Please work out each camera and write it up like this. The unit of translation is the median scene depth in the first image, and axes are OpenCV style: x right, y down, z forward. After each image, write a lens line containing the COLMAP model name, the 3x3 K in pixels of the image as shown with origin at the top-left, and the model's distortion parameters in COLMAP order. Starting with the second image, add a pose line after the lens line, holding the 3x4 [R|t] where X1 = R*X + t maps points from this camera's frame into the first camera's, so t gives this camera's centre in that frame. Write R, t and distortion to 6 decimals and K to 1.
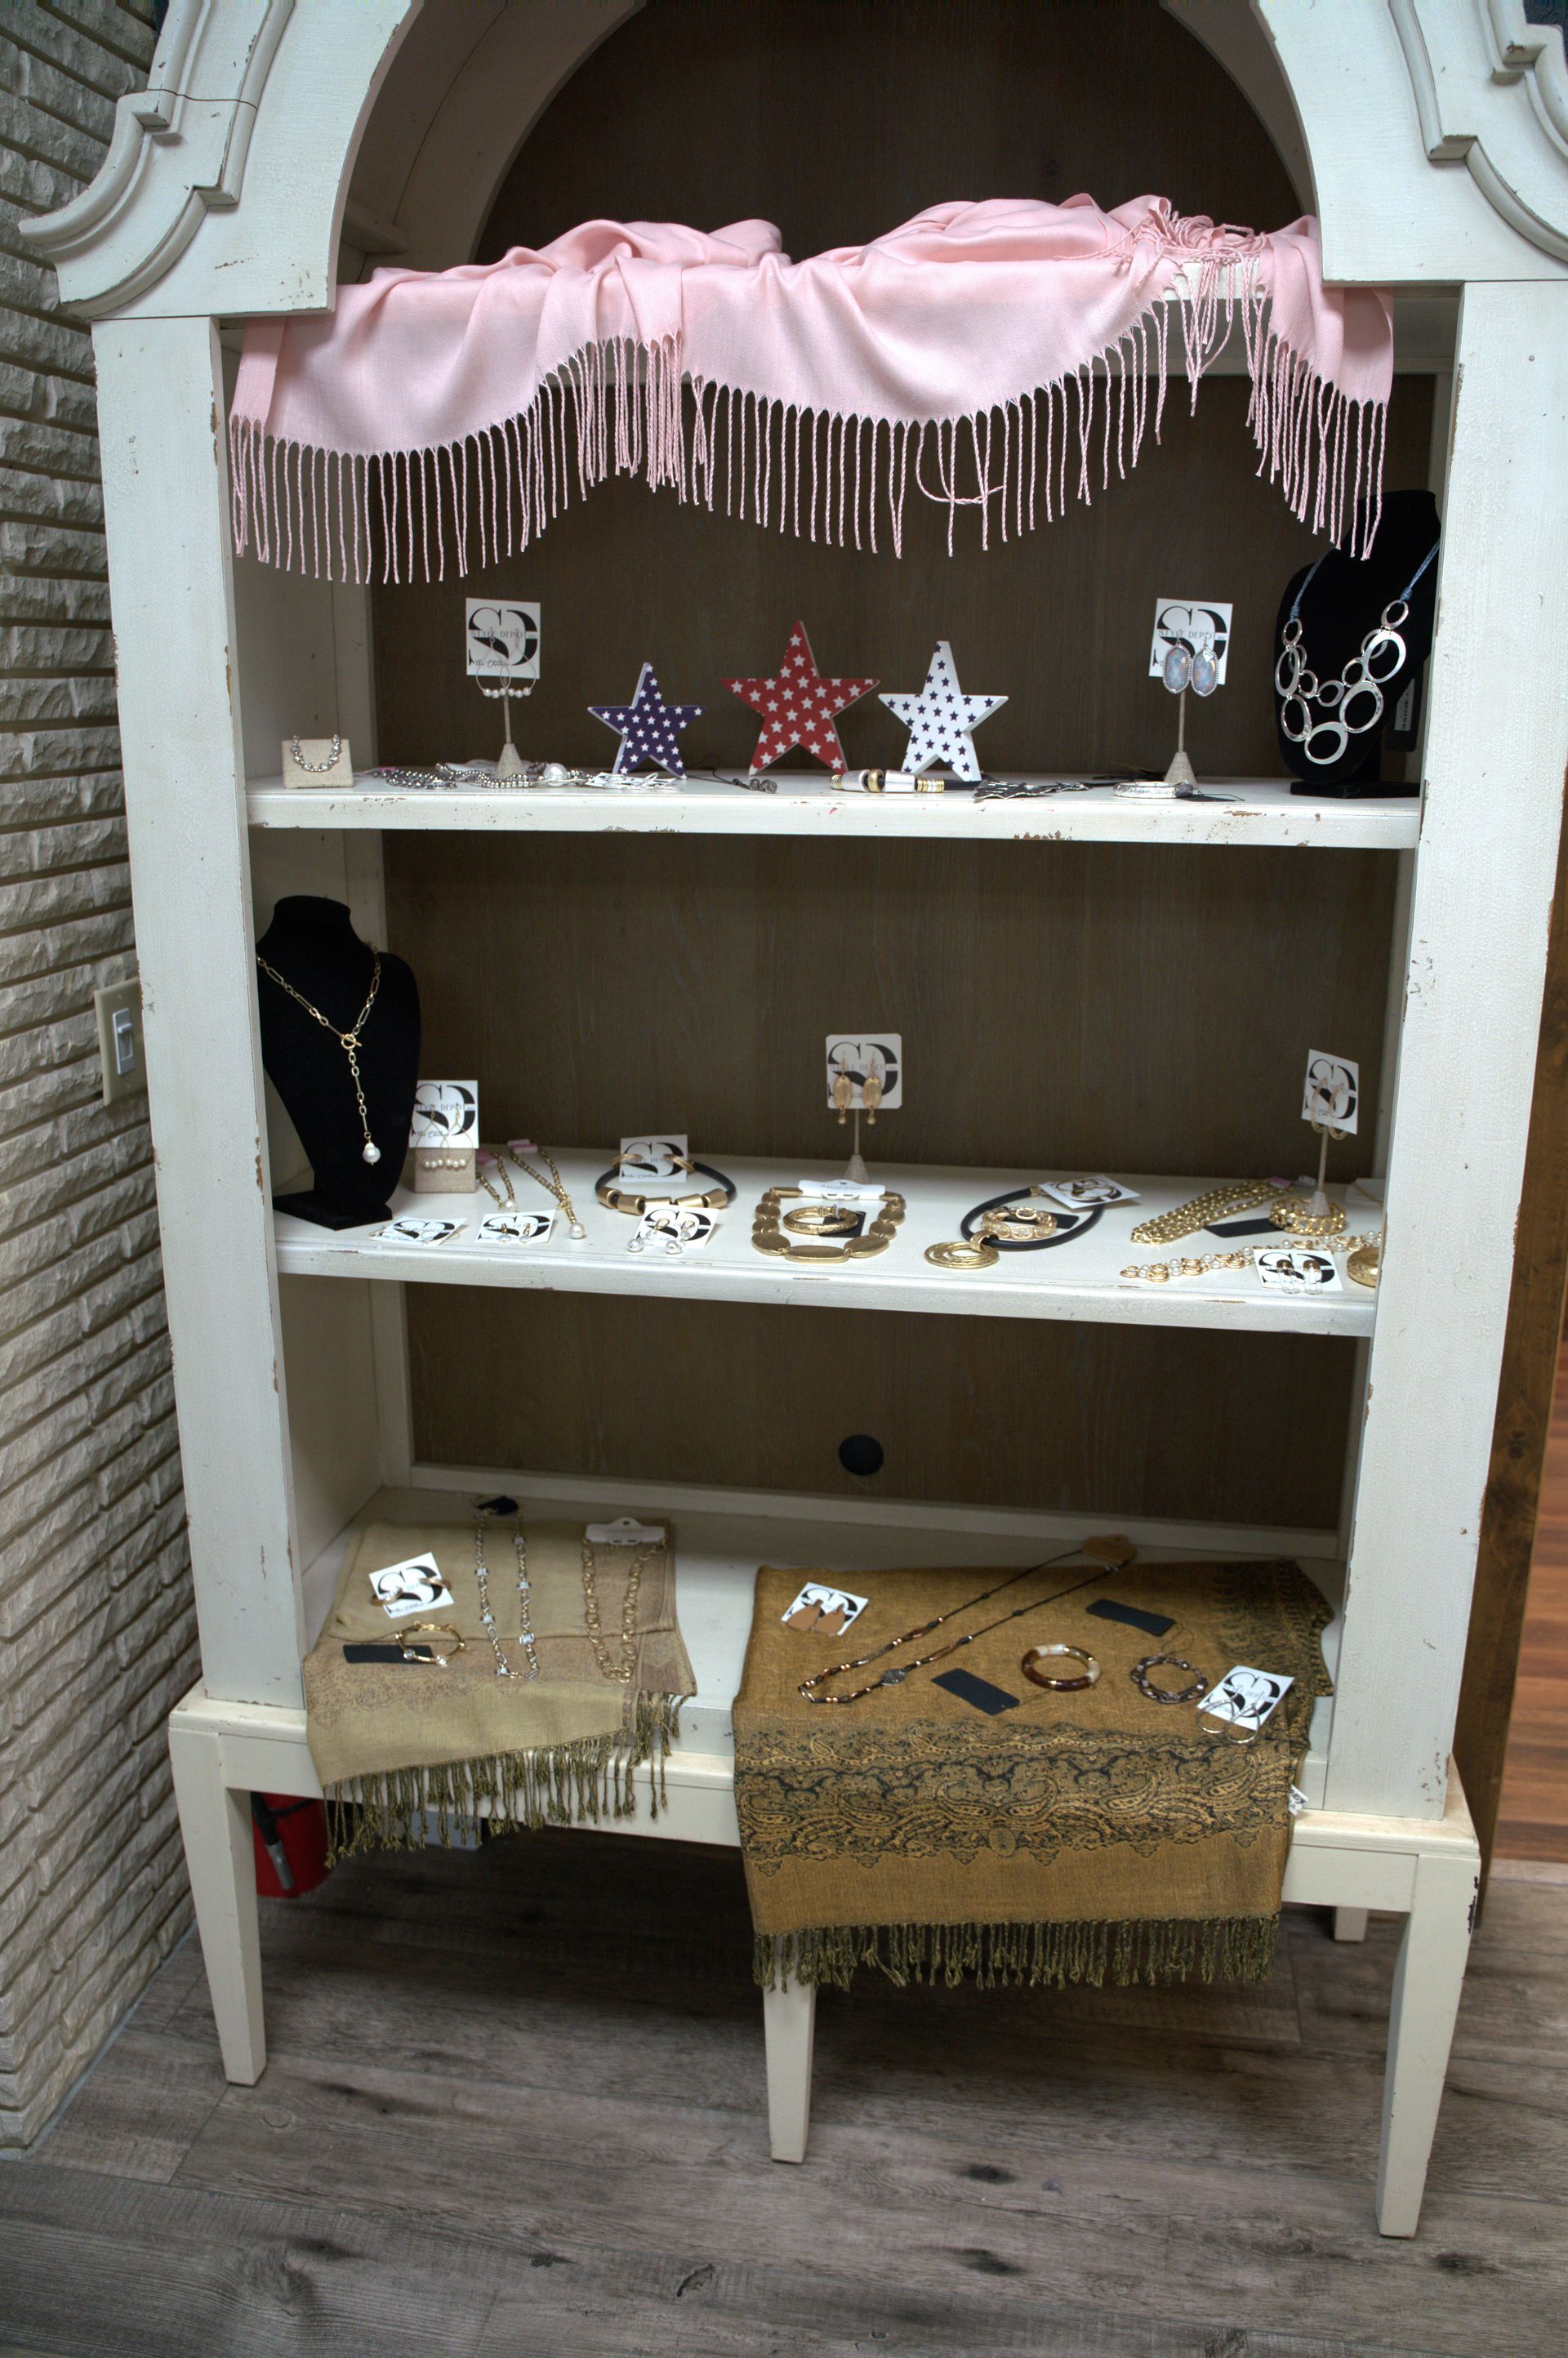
lens RADIAL K [[1935.4, 0, 775.0], [0, 1935.4, 1177.2], [0, 0, 1]] dist [-0.091769, 0.035305]
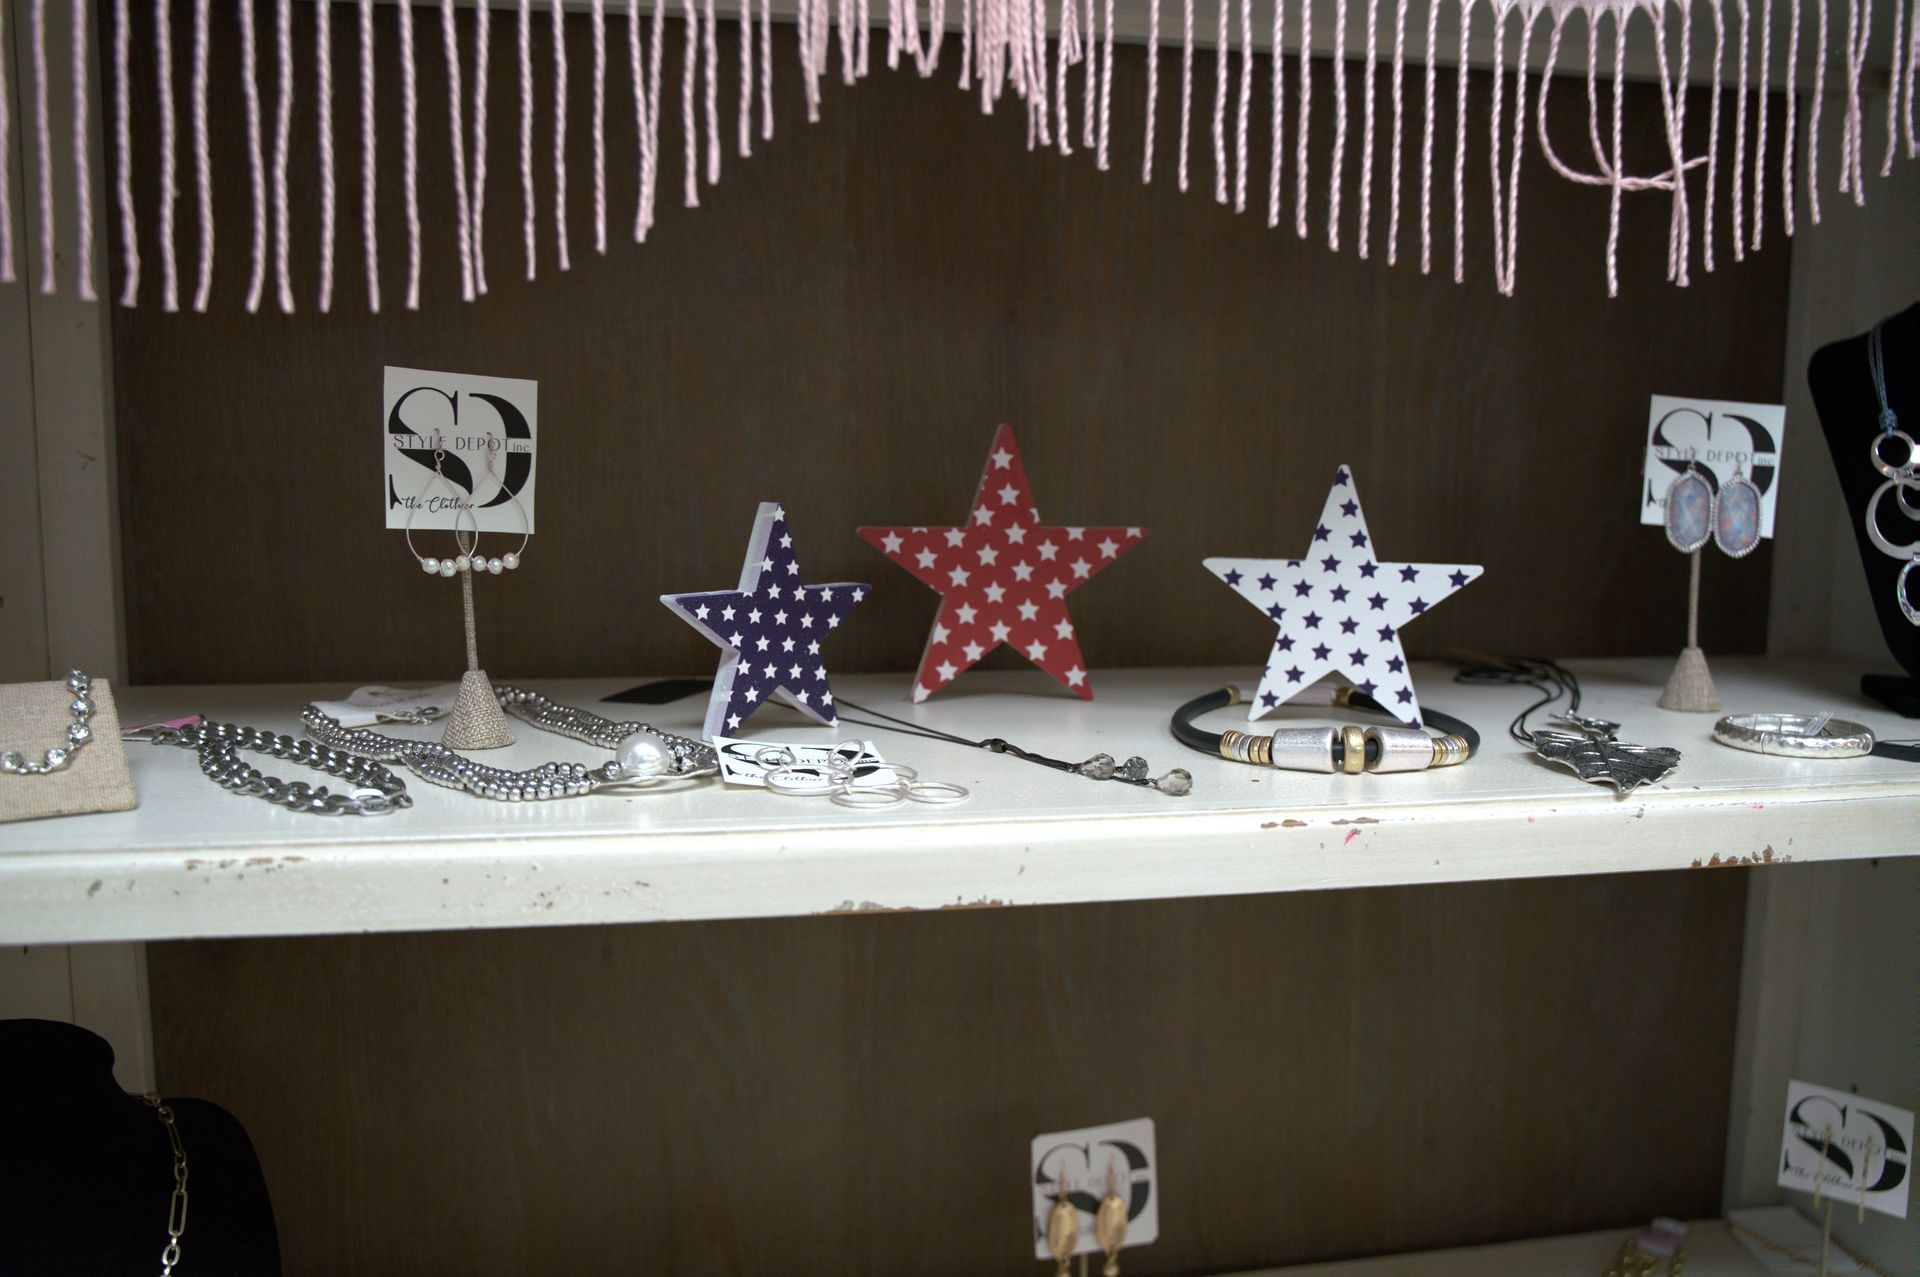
lens RADIAL K [[1576.0, 0, 964.2], [0, 1576.0, 645.9], [0, 0, 1]] dist [-0.091769, 0.035305]
pose [[0.932584, -0.037280, 0.359021, -0.166215], [0.088329, 0.987981, -0.126852, -0.174512], [-0.349977, 0.150012, 0.924669, 0.610523]]
